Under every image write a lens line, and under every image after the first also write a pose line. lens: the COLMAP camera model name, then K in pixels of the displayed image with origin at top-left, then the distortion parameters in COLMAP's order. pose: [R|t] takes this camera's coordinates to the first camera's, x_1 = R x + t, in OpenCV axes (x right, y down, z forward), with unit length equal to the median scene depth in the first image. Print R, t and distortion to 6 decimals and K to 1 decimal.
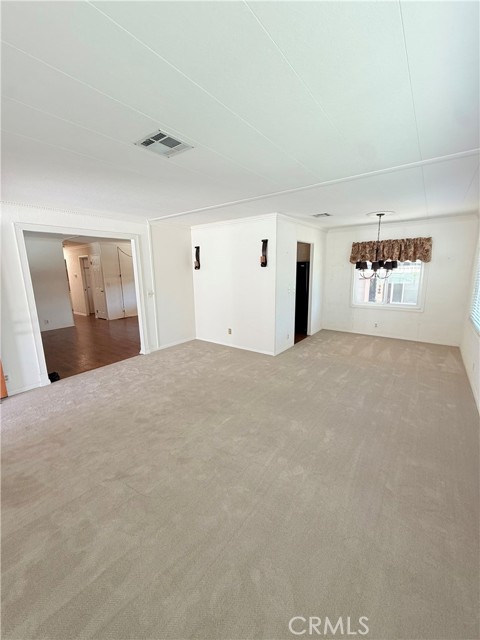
lens RADIAL K [[253.6, 0, 240.0], [0, 253.6, 319.3], [0, 0, 1]] dist [-0.002166, 0.000181]
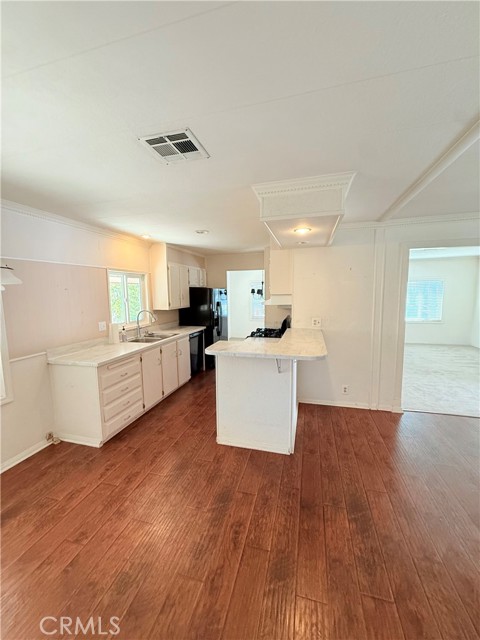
lens RADIAL K [[253.6, 0, 240.1], [0, 253.6, 318.4], [0, 0, 1]] dist [-0.002166, 0.000181]
pose [[-0.366053, -0.077463, 0.927364, -1.011236], [0.199929, 0.966714, 0.159667, -0.364754], [-0.908864, 0.243853, -0.338381, 1.867261]]
